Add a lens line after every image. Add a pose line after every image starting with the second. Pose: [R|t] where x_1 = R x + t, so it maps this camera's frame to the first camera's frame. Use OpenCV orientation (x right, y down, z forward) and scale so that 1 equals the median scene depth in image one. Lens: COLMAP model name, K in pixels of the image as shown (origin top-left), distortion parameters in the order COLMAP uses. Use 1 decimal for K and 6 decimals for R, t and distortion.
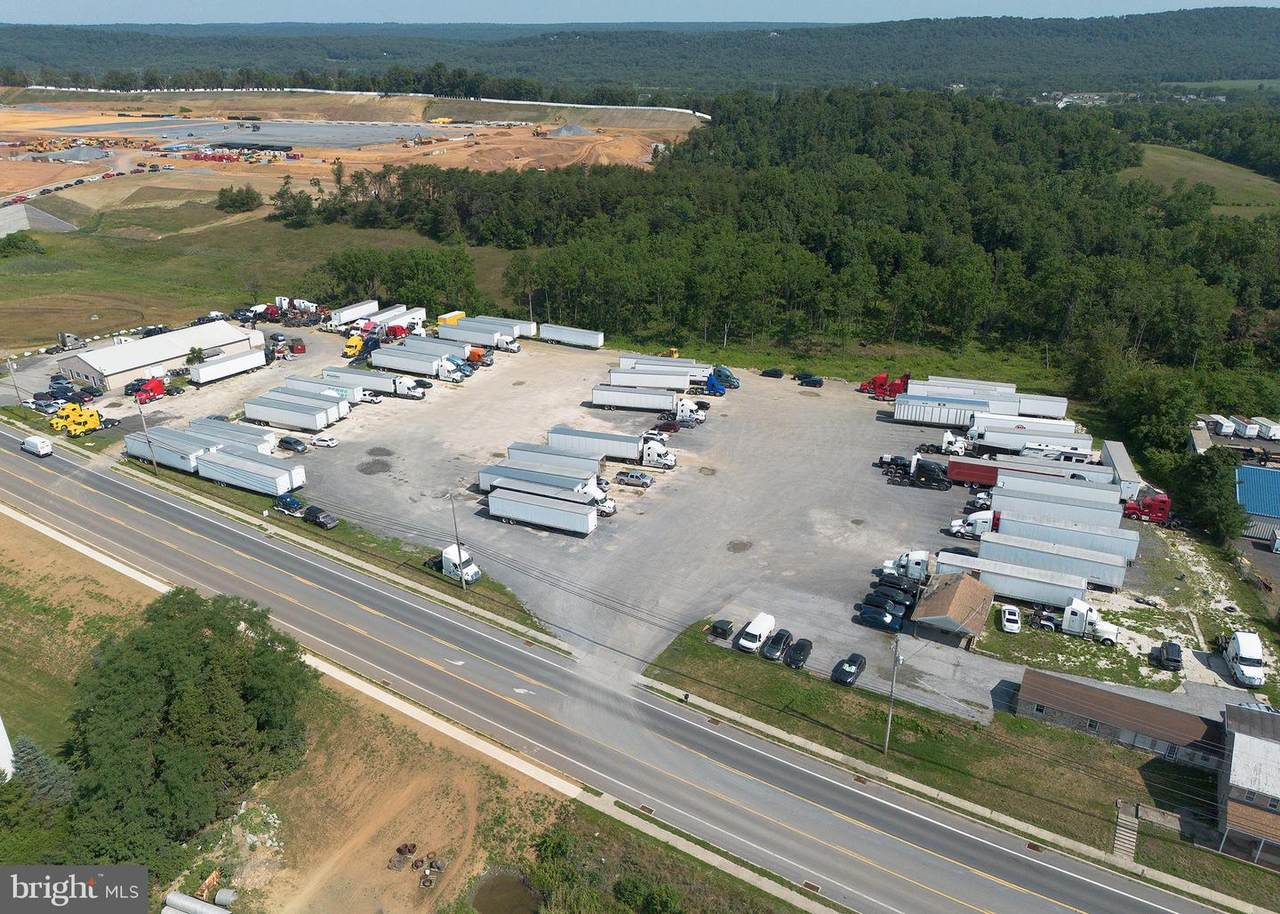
lens RADIAL K [[913.3, 0, 612.1], [0, 913.3, 455.9], [0, 0, 1]] dist [0.069985, -0.066123]
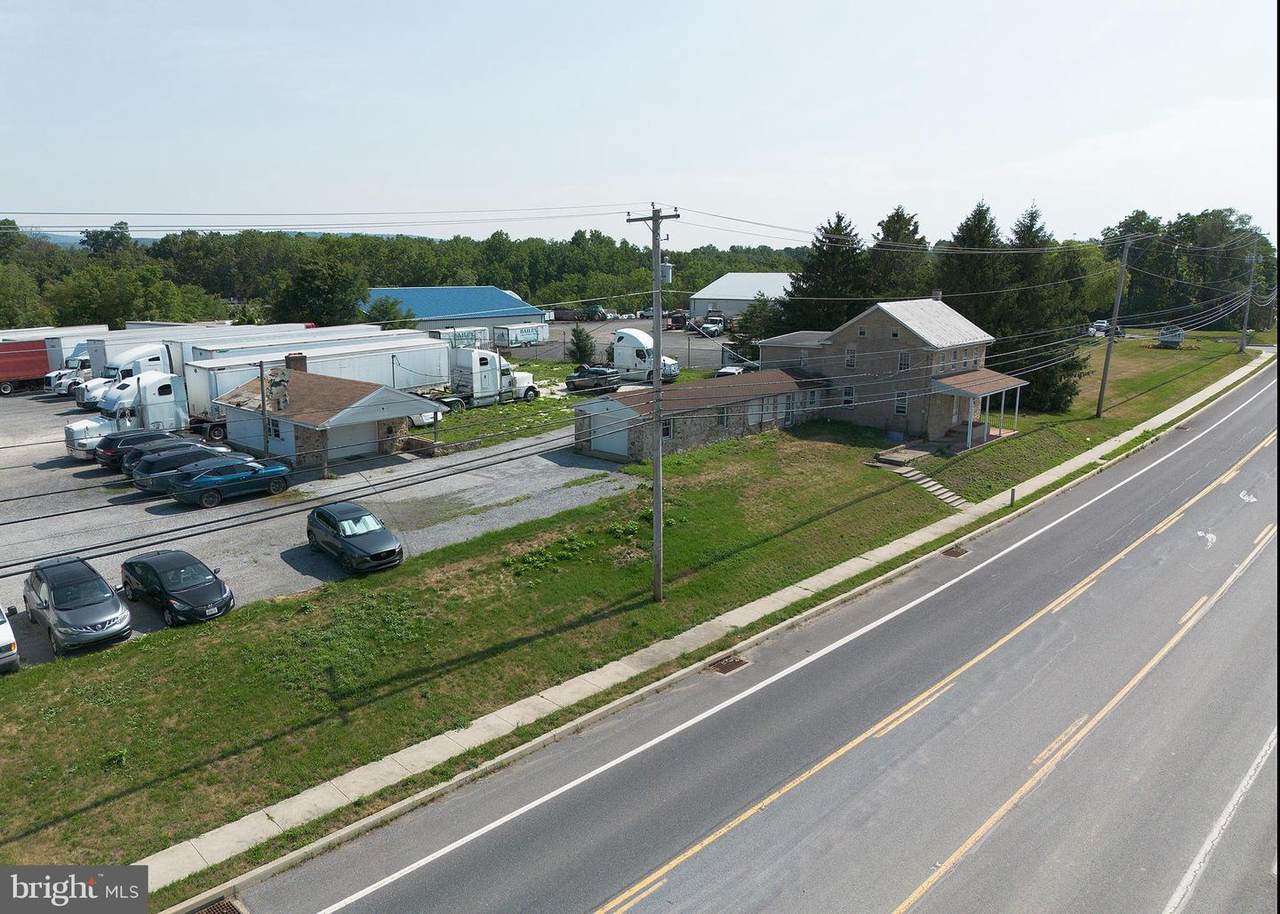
lens RADIAL K [[913.3, 0, 638.9], [0, 913.3, 460.6], [0, 0, 1]] dist [0.069985, -0.066123]
pose [[0.219465, -0.200616, 0.954771, -0.023695], [0.397864, 0.911960, 0.100167, 0.214690], [-0.890808, 0.357886, 0.279961, 0.808311]]
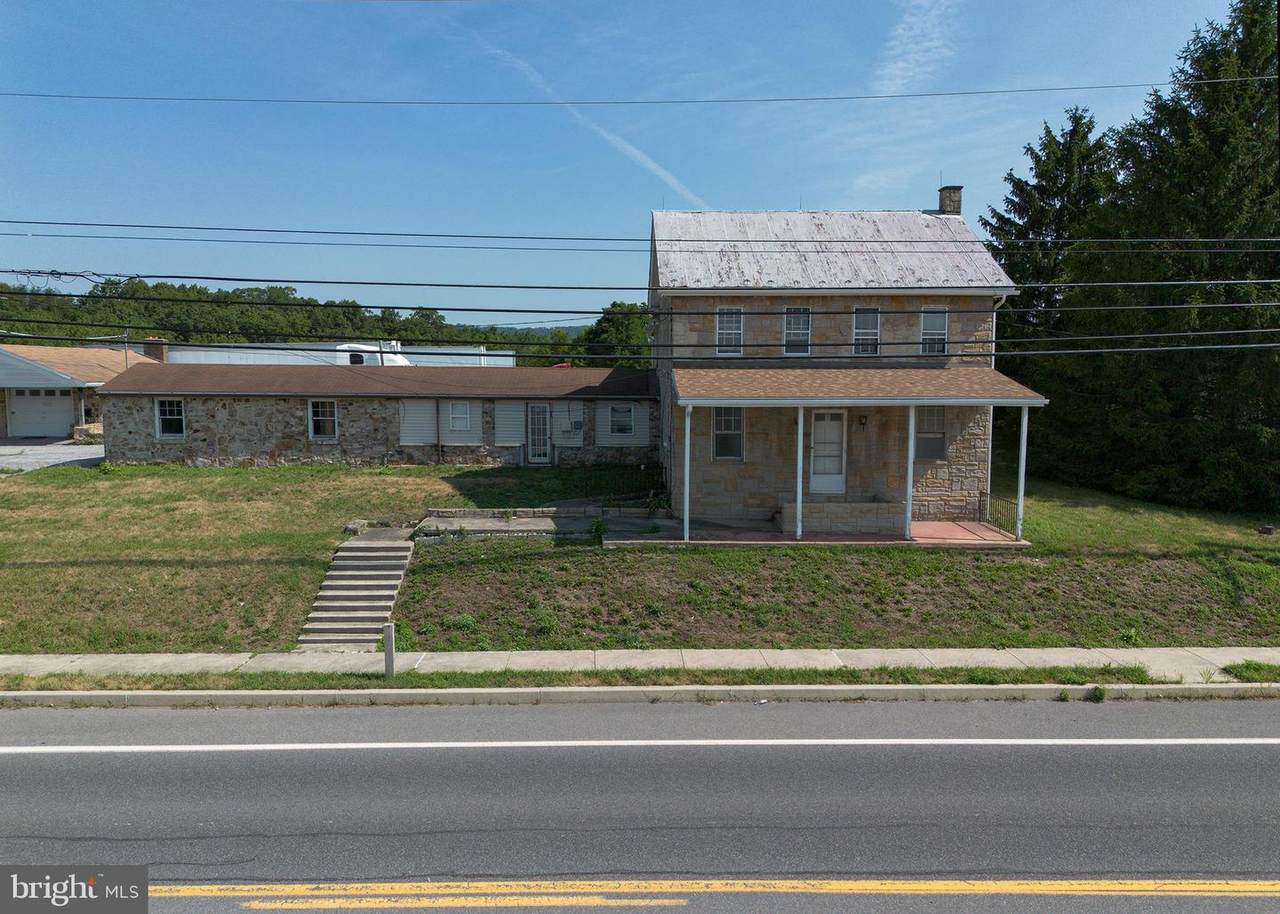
lens RADIAL K [[913.3, 0, 621.7], [0, 913.3, 446.9], [0, 0, 1]] dist [0.069985, -0.066123]
pose [[0.864250, -0.038927, 0.501555, 0.401601], [0.203679, 0.938705, -0.278114, 0.368049], [-0.459986, 0.342516, 0.819204, 0.622171]]
